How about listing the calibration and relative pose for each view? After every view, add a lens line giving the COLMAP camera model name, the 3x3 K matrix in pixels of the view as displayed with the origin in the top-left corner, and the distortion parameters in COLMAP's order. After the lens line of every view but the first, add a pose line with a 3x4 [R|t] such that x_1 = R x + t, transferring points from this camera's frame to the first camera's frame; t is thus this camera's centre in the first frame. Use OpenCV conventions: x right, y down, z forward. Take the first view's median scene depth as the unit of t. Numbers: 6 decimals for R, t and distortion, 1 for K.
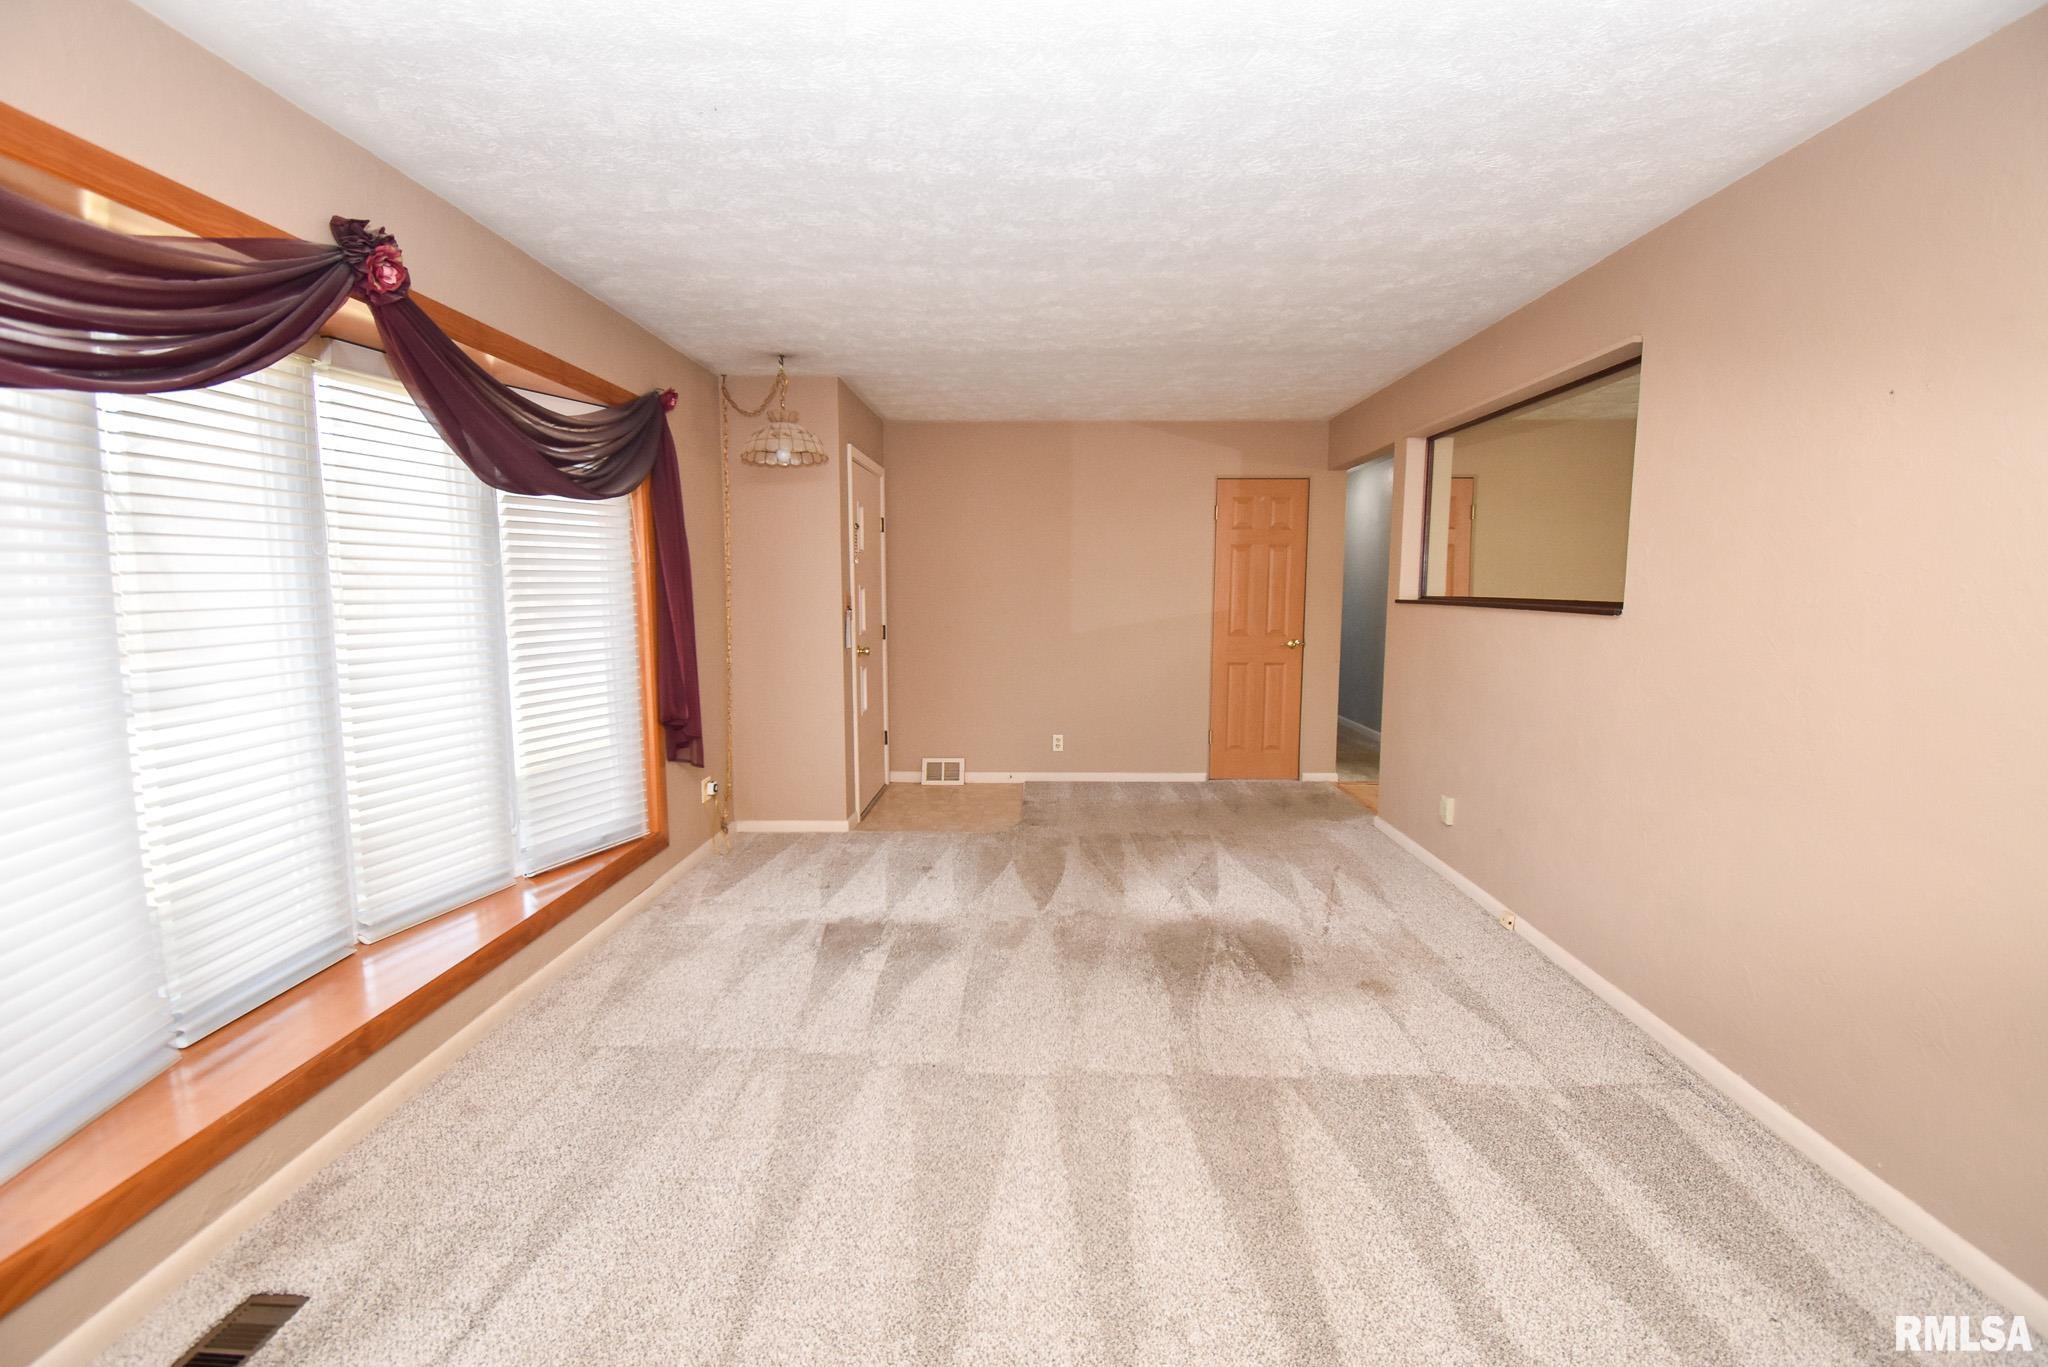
lens RADIAL K [[918.4, 0, 1024.0], [0, 918.4, 683.5], [0, 0, 1]] dist [0.016350, -0.024341]
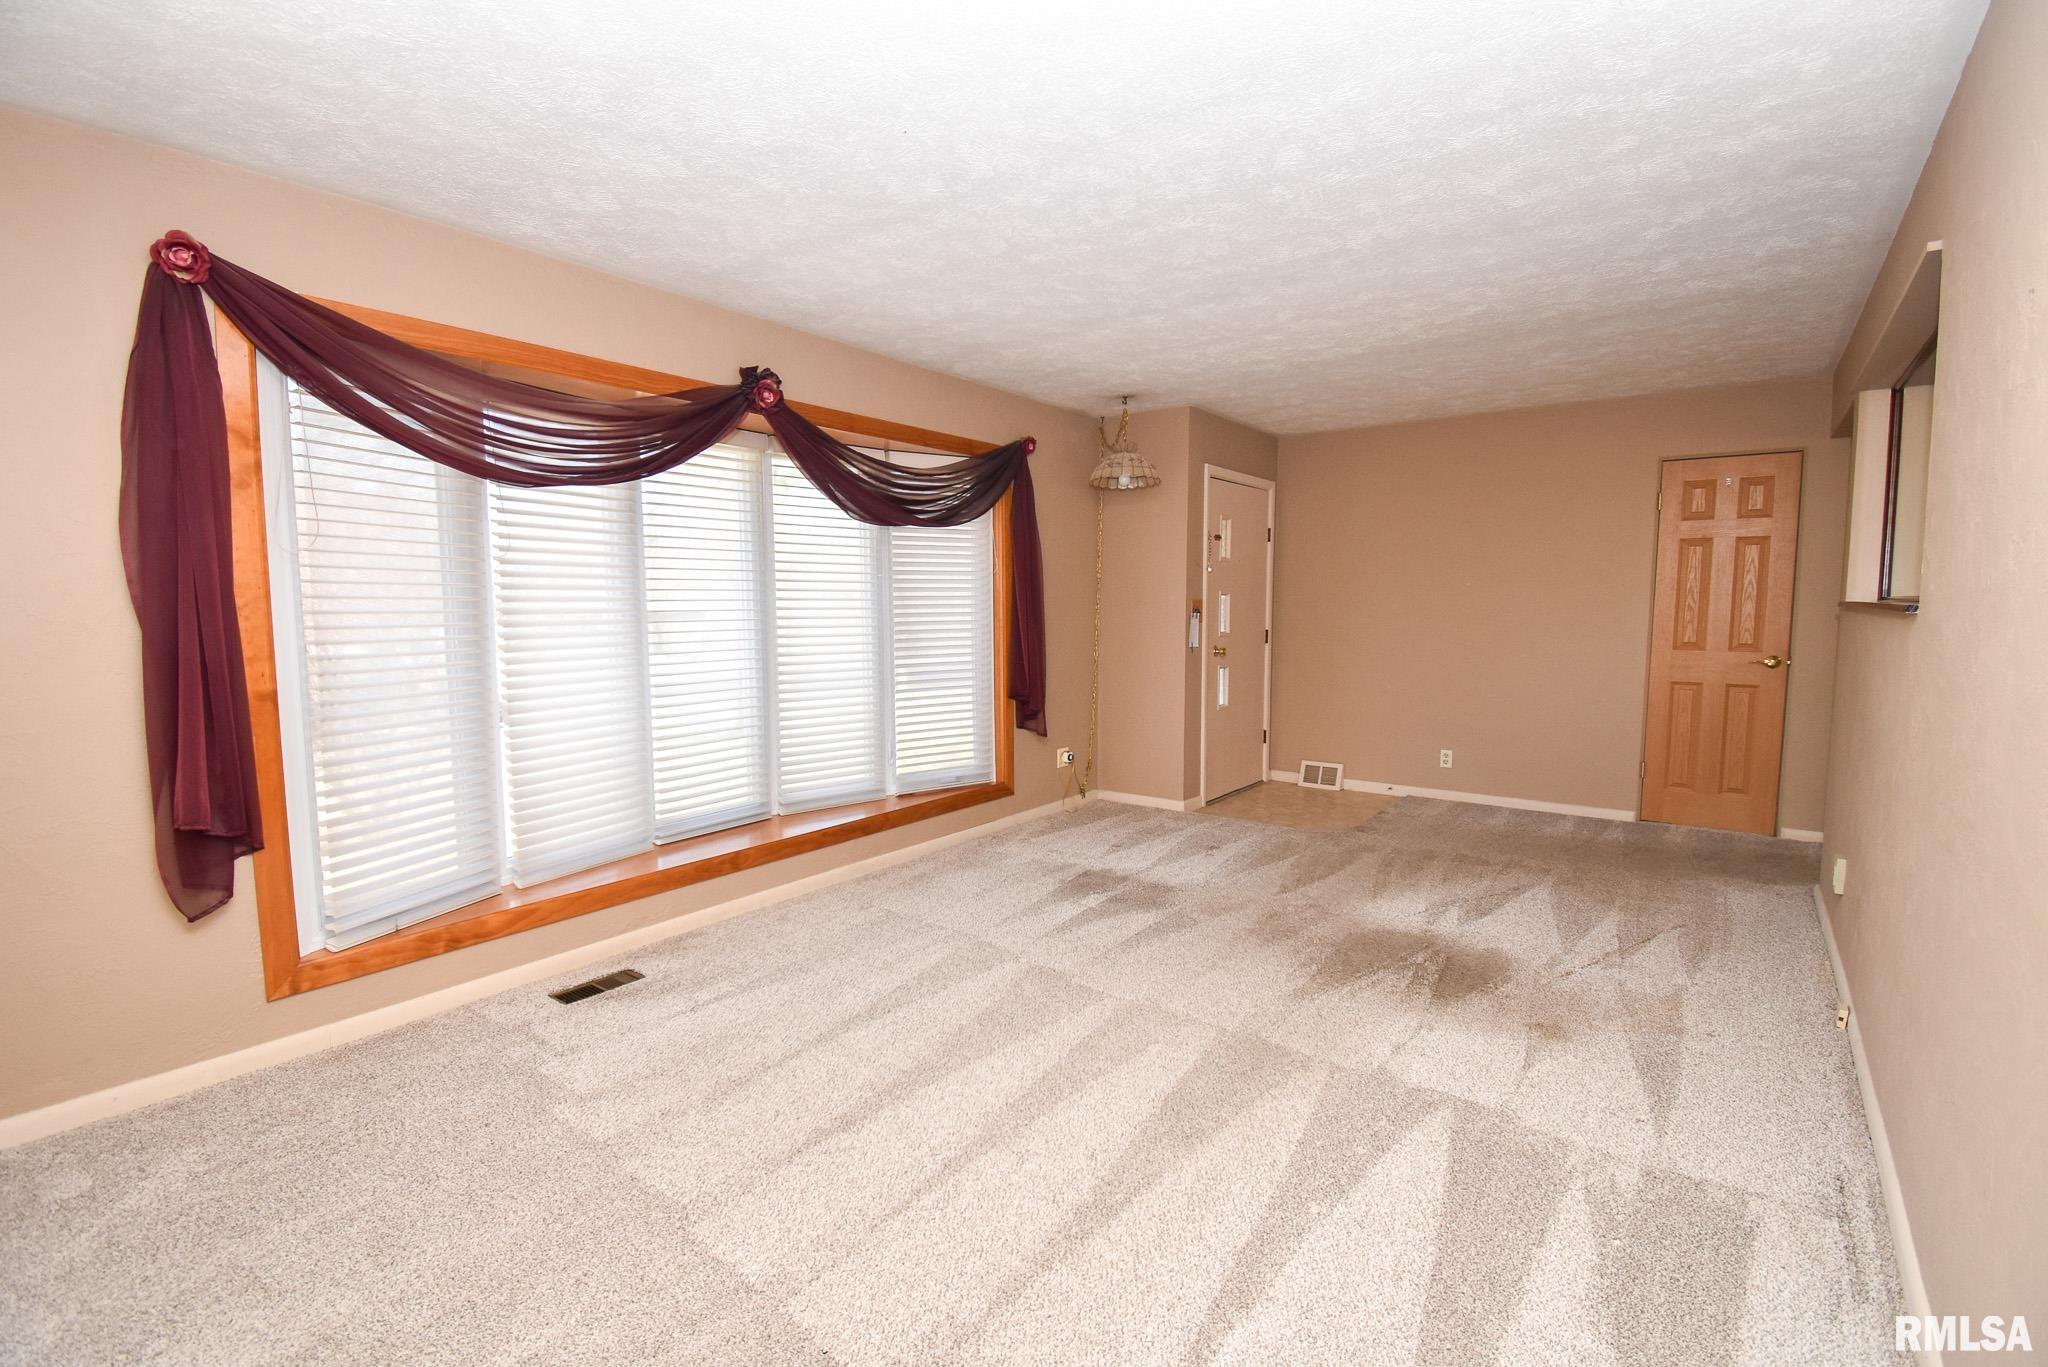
lens RADIAL K [[909.6, 0, 1017.8], [0, 909.6, 683.7], [0, 0, 1]] dist [0.017465, -0.023661]
pose [[0.802356, 0.050964, -0.594666, 0.371580], [-0.061505, 0.998104, 0.002553, 0.020242], [0.593668, 0.034526, 0.803969, -0.015741]]
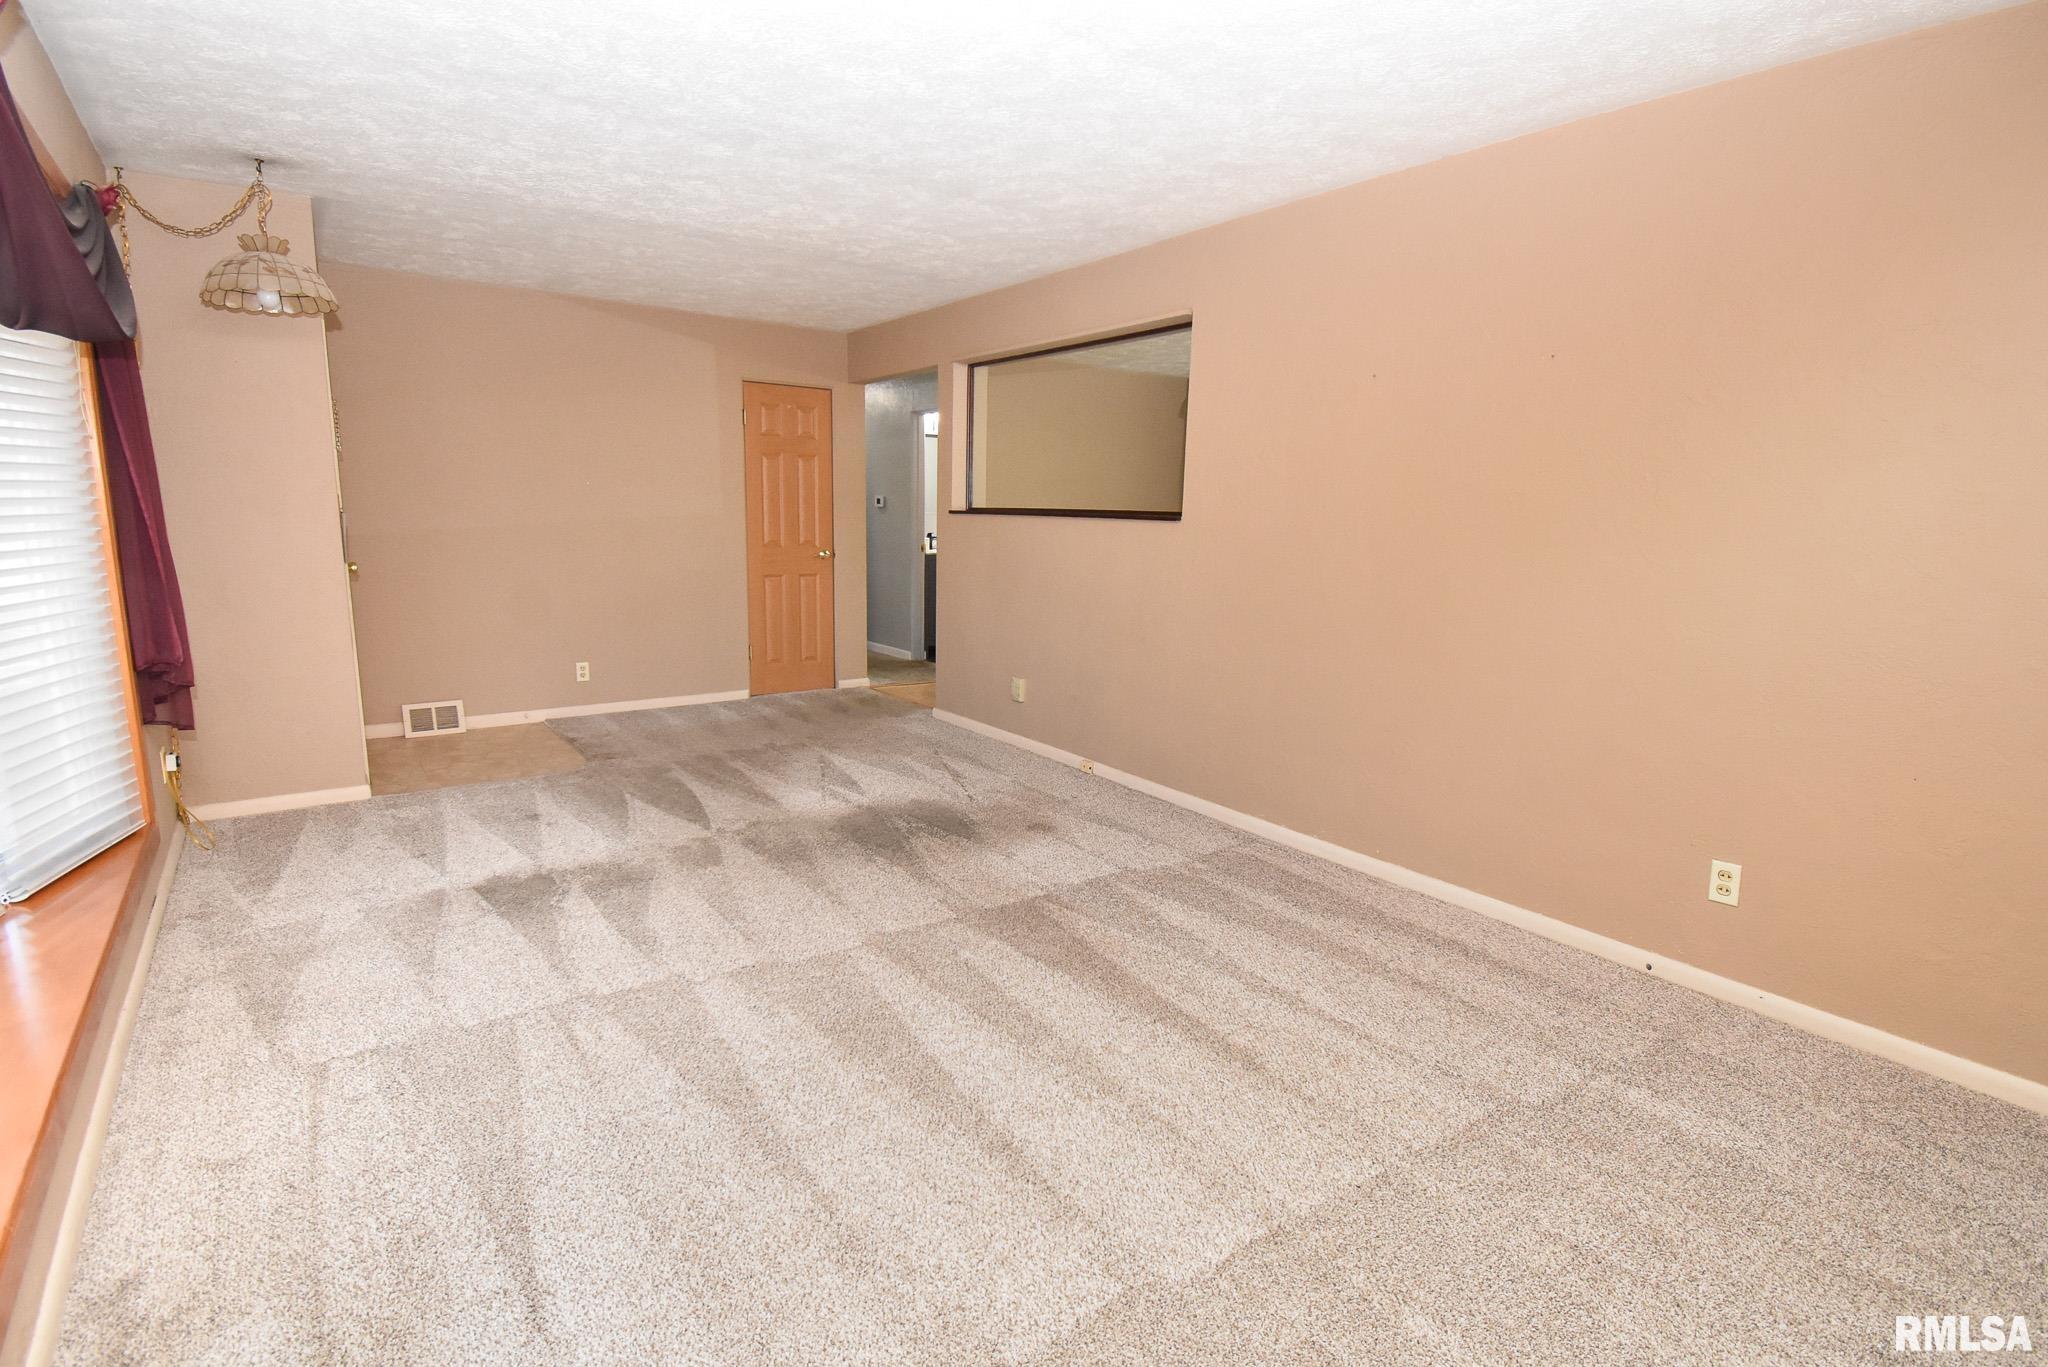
lens RADIAL K [[985.6, 0, 1036.8], [0, 985.6, 687.6], [0, 0, 1]] dist [0.022185, -0.030874]
pose [[0.785834, -0.093326, 0.611355, -0.315818], [0.045519, 0.994595, 0.093320, 0.017873], [-0.616760, -0.045506, 0.785835, -0.013566]]
